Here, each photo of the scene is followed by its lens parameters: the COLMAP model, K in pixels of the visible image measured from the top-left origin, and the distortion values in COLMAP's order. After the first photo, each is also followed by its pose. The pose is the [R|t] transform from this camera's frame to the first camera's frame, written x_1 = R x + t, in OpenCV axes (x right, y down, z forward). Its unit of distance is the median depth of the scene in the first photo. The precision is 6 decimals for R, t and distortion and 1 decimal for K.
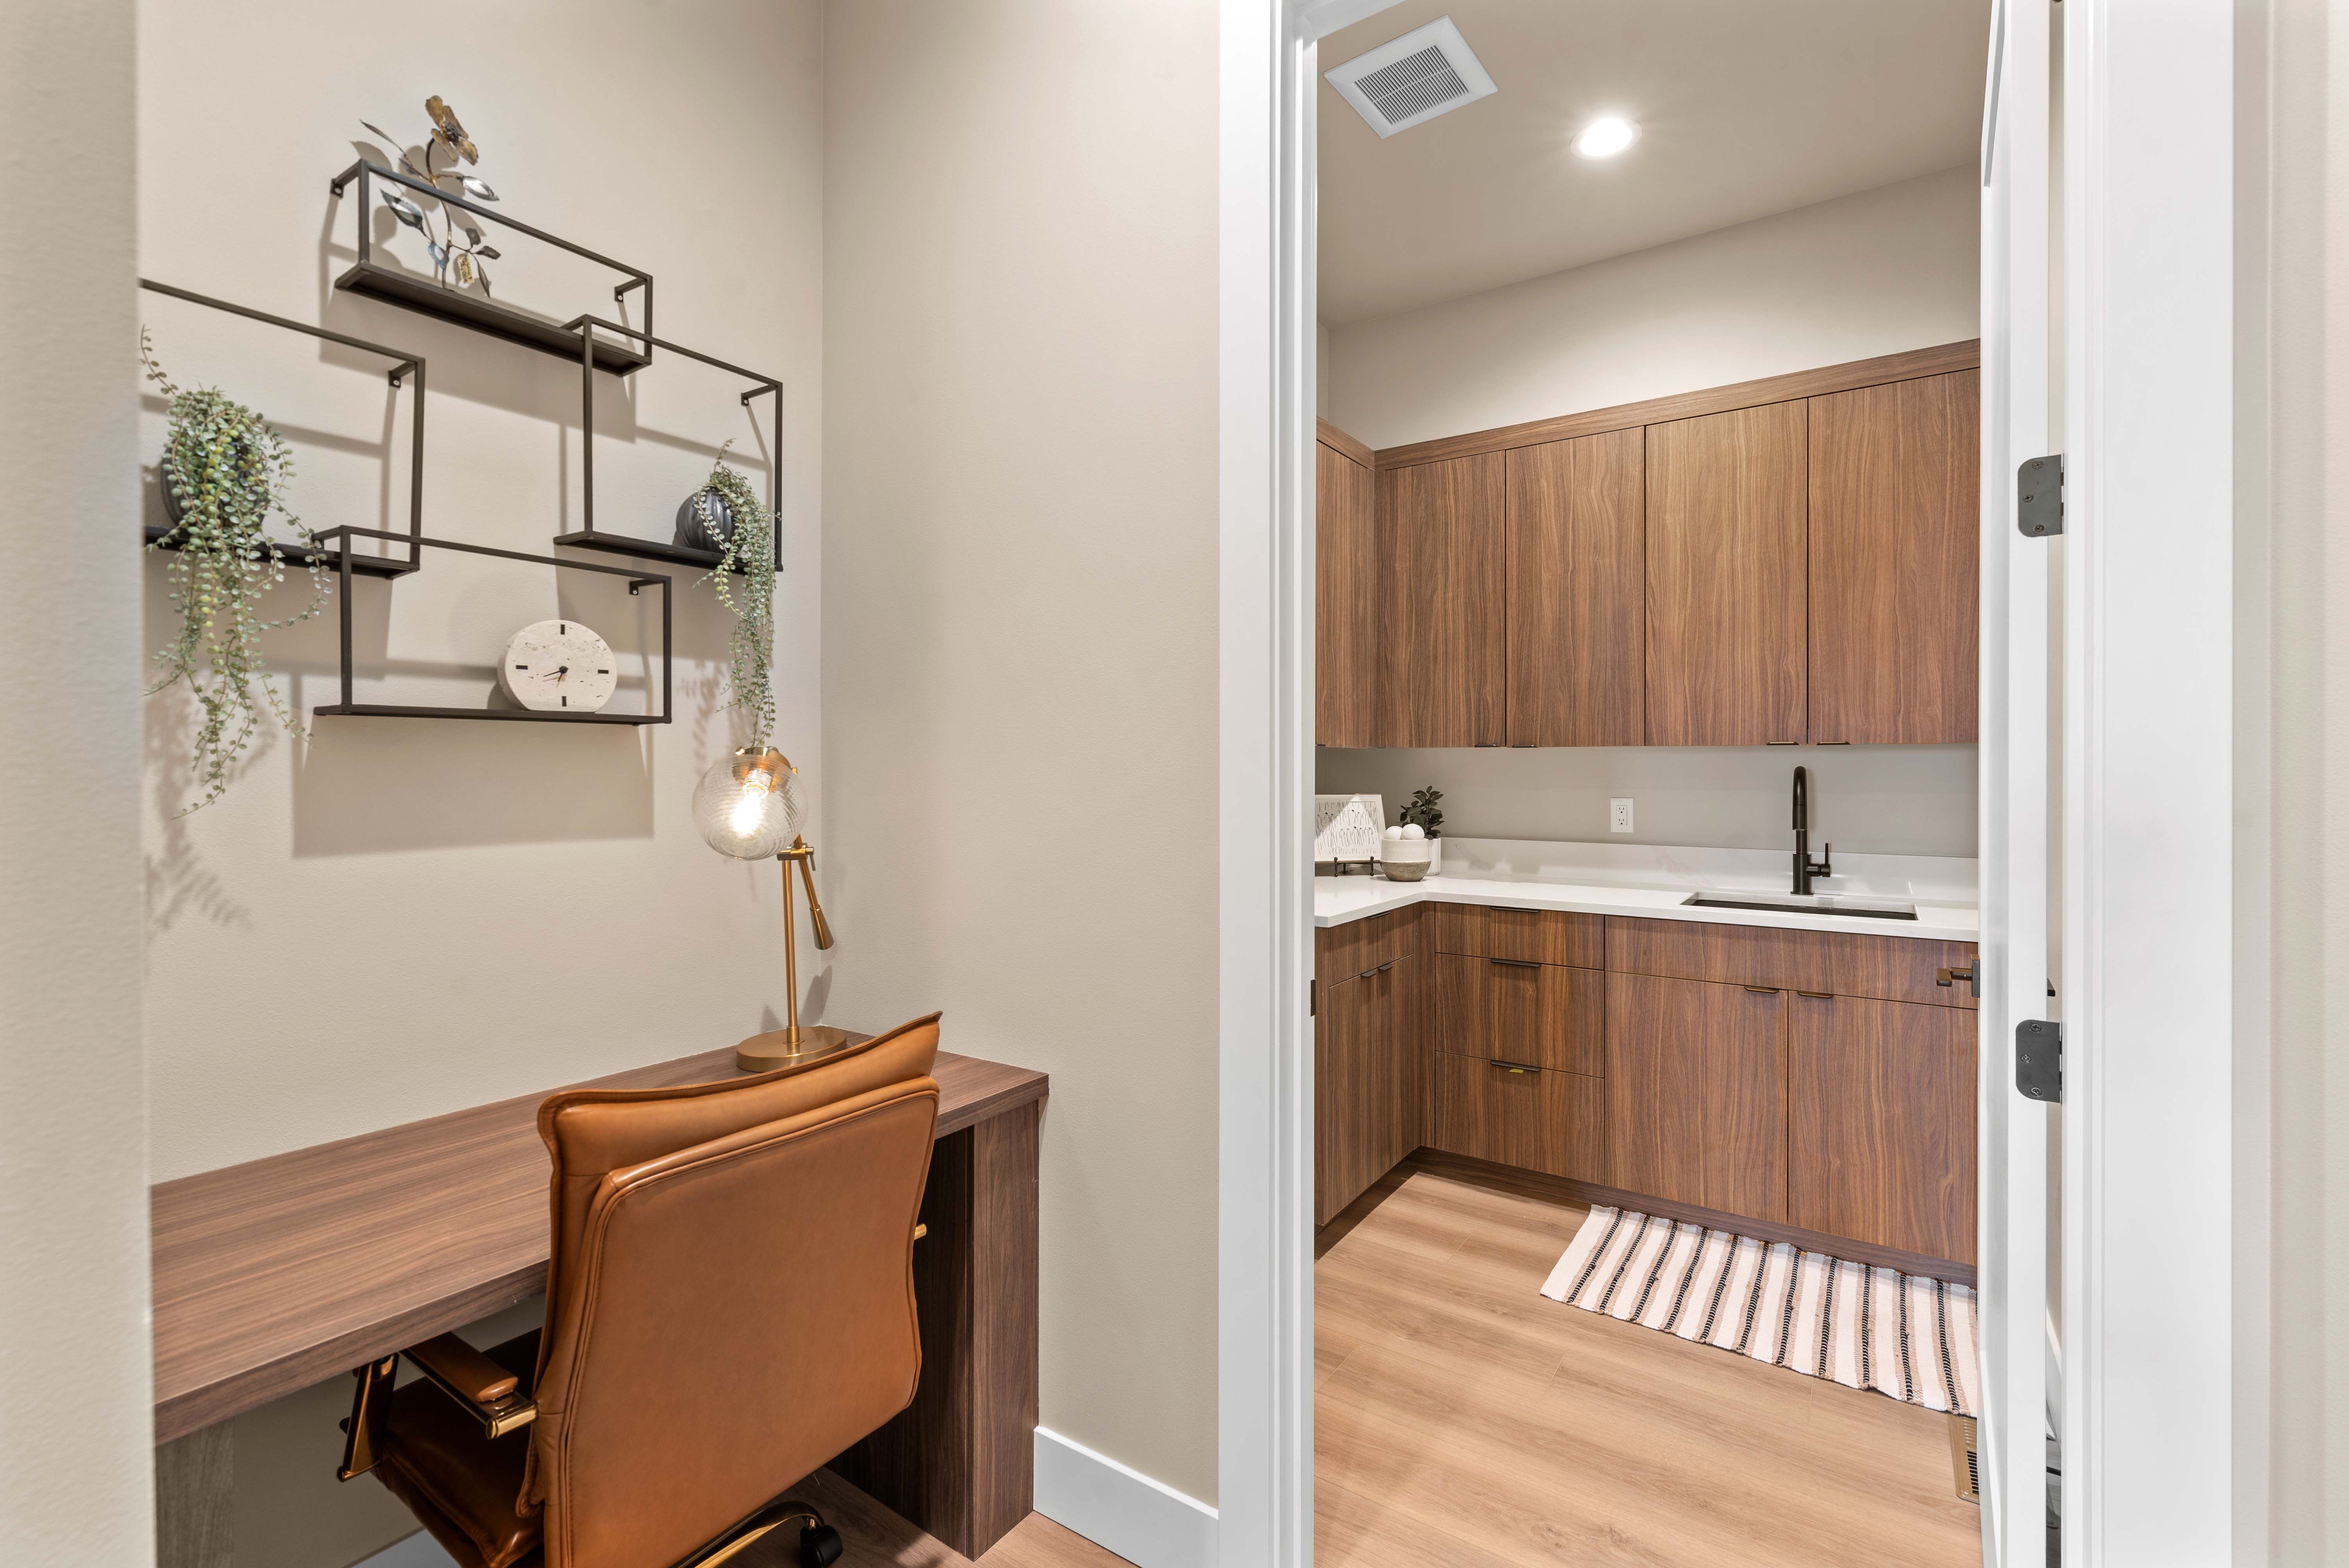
lens RADIAL K [[1030.7, 0, 1188.8], [0, 1030.7, 788.8], [0, 0, 1]] dist [0.001481, -0.000392]
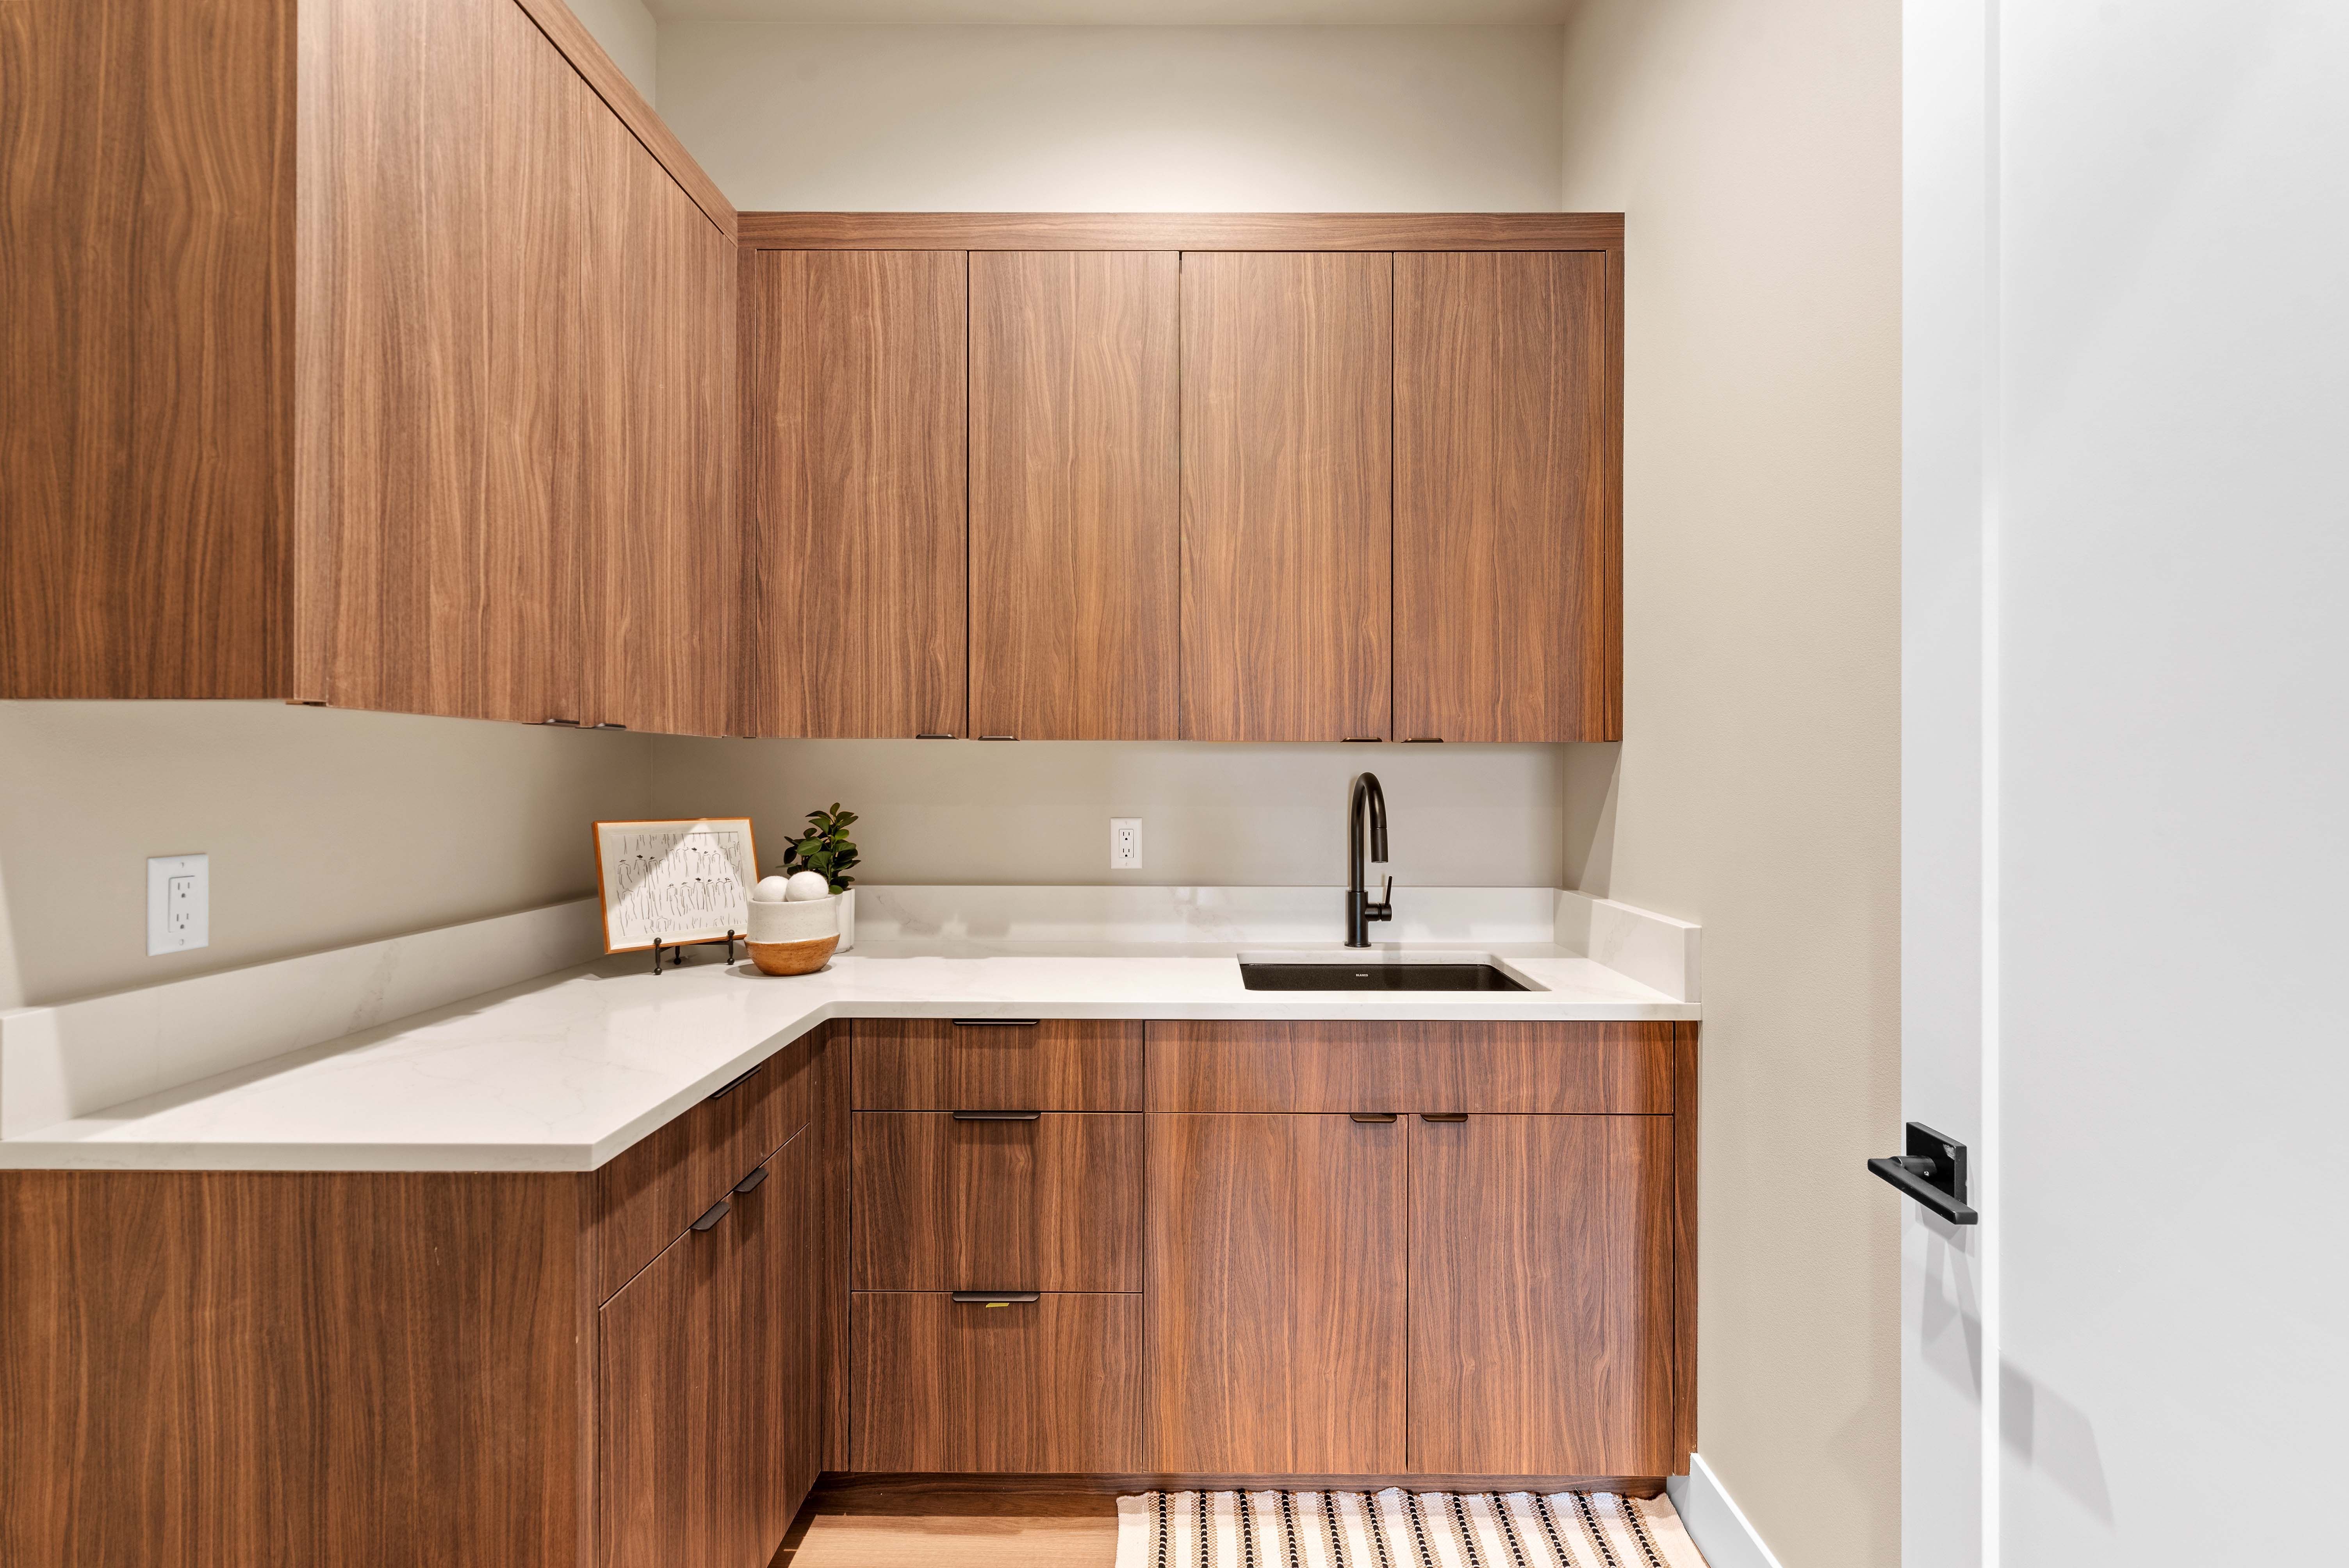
lens RADIAL K [[1006.8, 0, 1186.7], [0, 1006.8, 766.3], [0, 0, 1]] dist [0.003379, 0.000109]
pose [[0.835436, 0.007769, 0.549532, 0.099434], [0.008296, 0.999608, -0.026743, -0.008523], [-0.549525, 0.026901, 0.835044, 0.483522]]
